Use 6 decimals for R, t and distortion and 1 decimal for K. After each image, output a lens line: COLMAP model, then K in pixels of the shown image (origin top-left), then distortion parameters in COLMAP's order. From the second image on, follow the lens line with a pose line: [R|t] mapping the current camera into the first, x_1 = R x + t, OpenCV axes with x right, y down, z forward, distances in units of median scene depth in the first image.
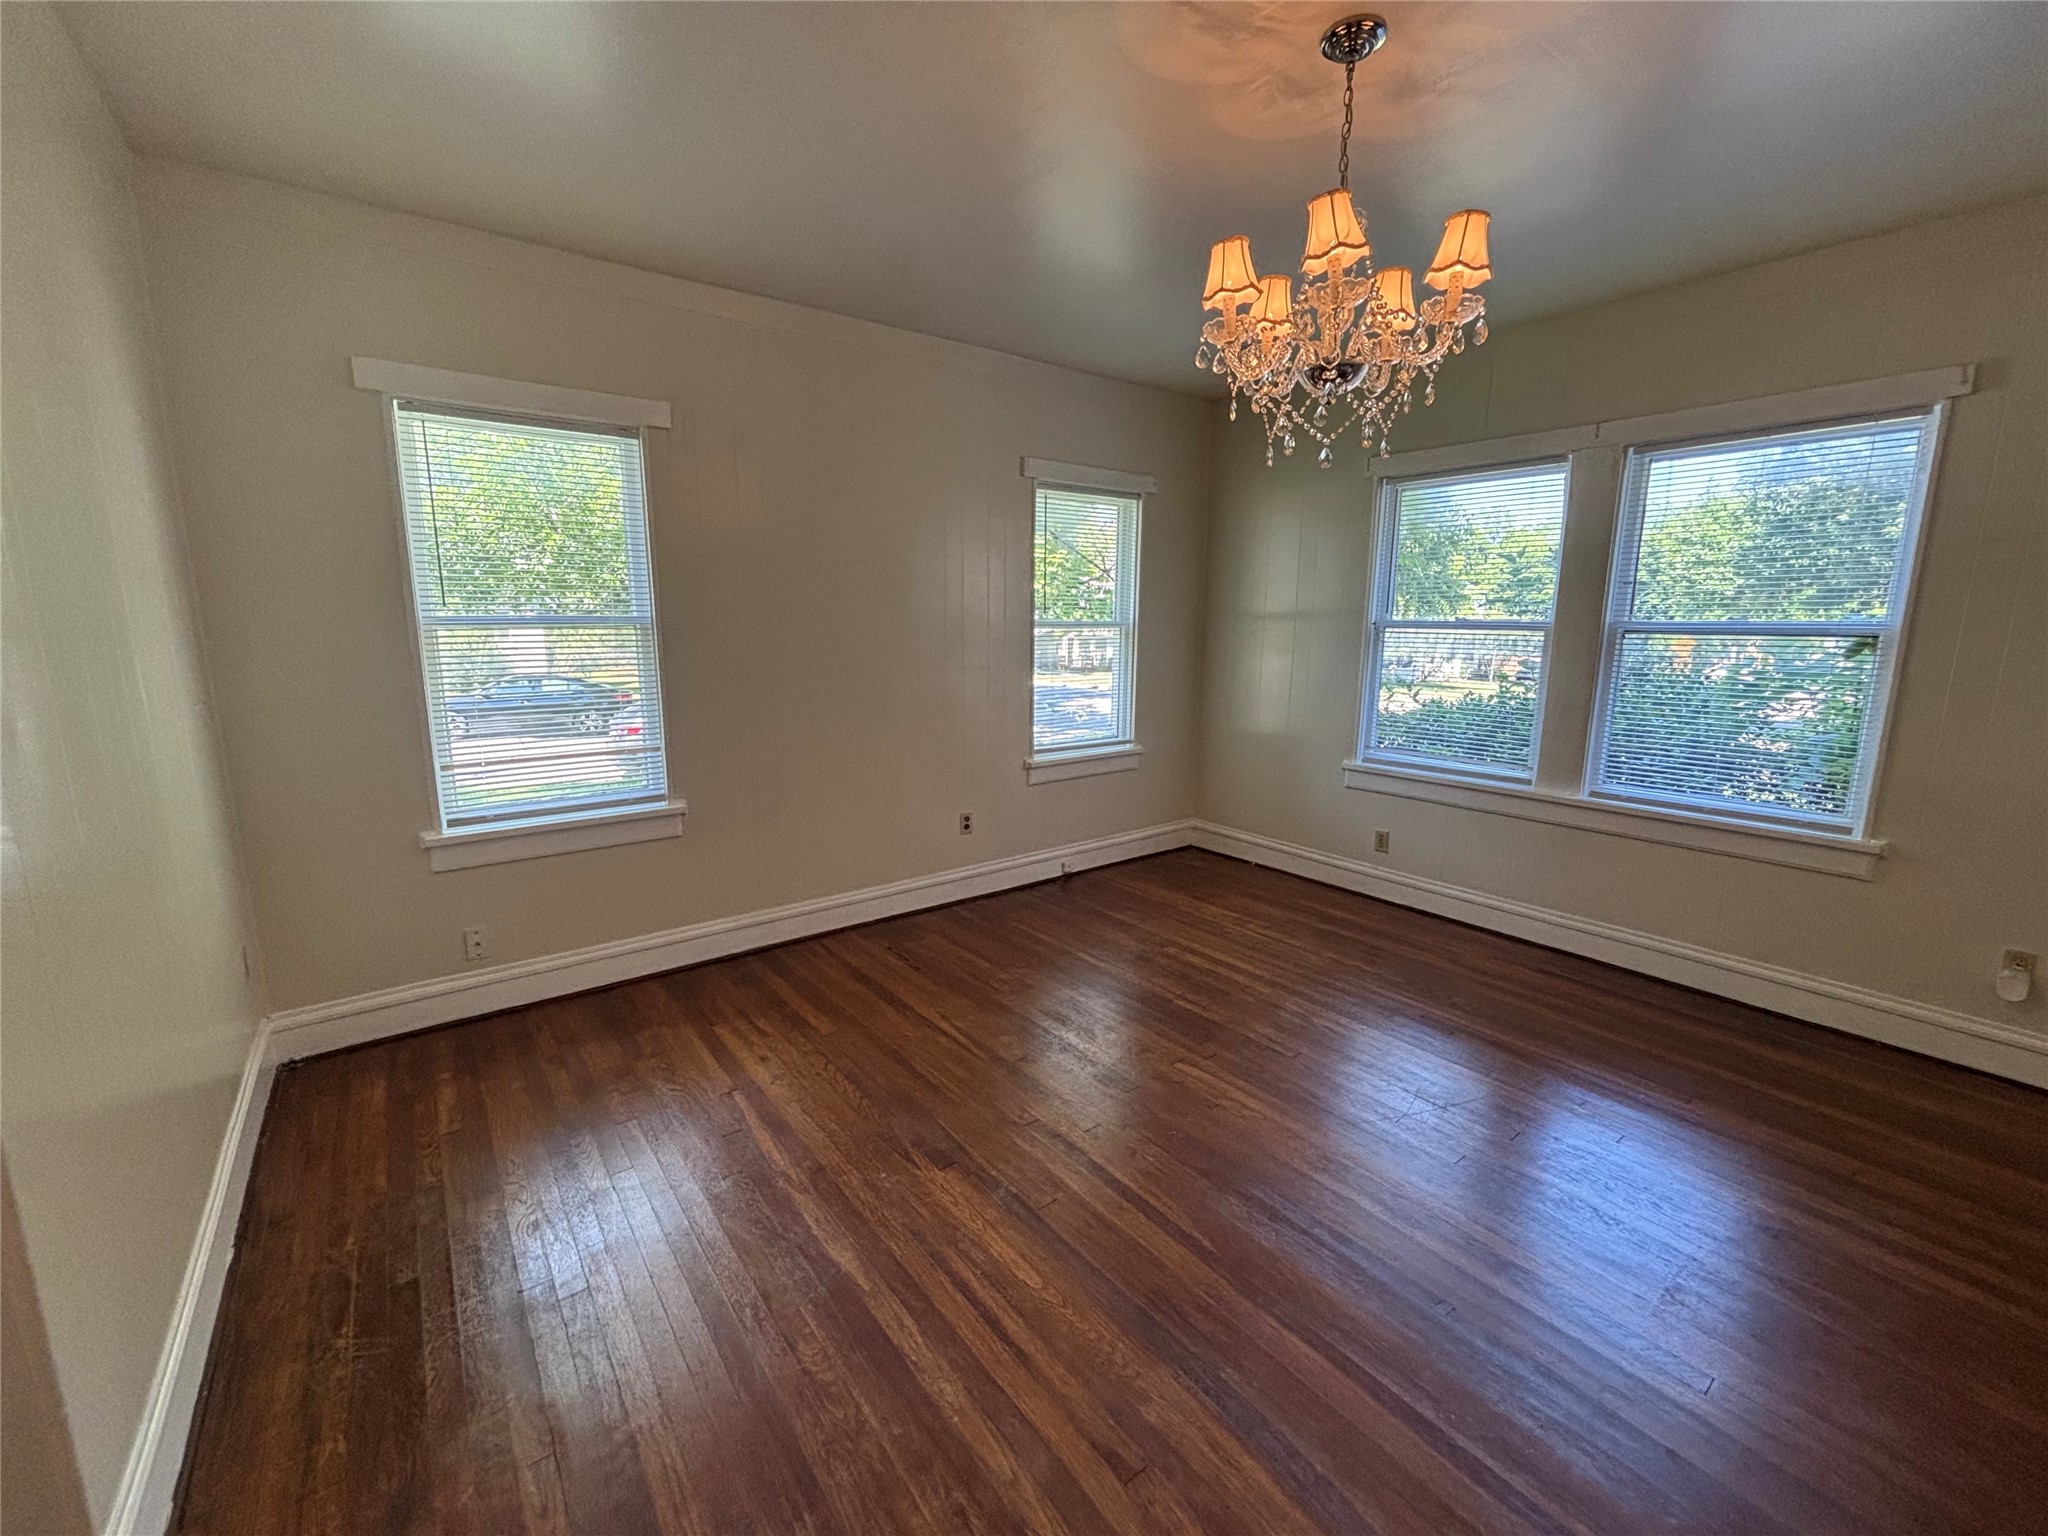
lens RADIAL K [[832.5, 0, 1022.1], [0, 832.5, 764.2], [0, 0, 1]] dist [0.009562, -0.003078]
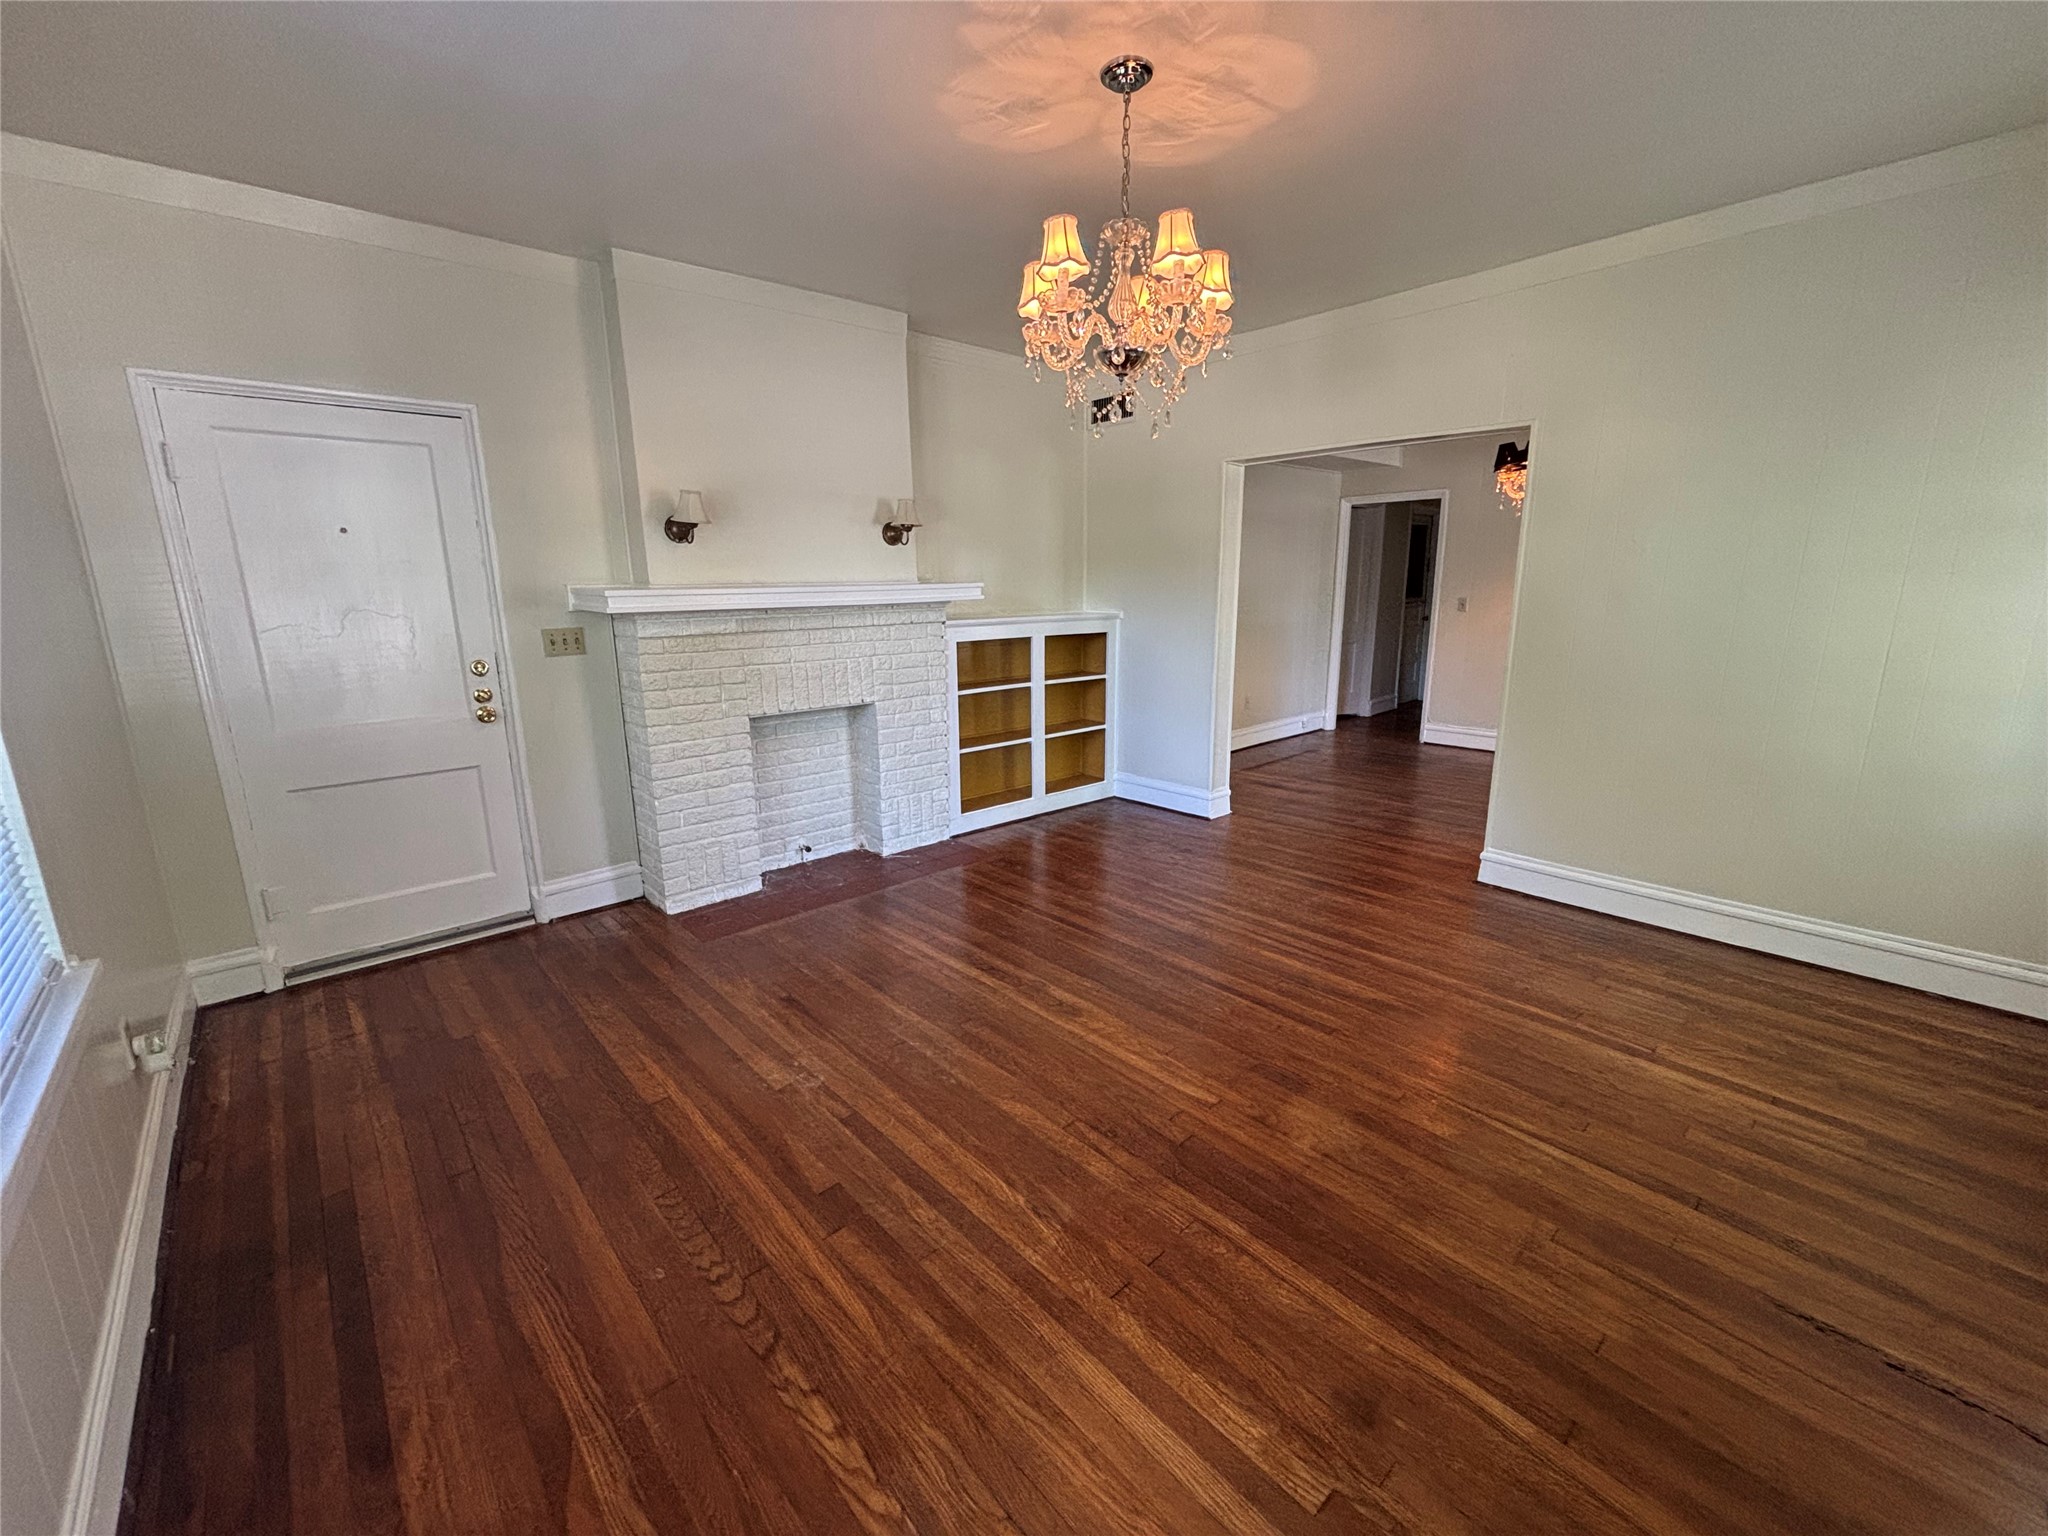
lens RADIAL K [[832.5, 0, 1022.1], [0, 832.5, 764.2], [0, 0, 1]] dist [0.009562, -0.003078]
pose [[-0.996933, 0.024950, -0.074174, 0.428544], [-0.005748, 0.921911, 0.387358, -0.276536], [0.078047, 0.386596, -0.918941, 1.604950]]
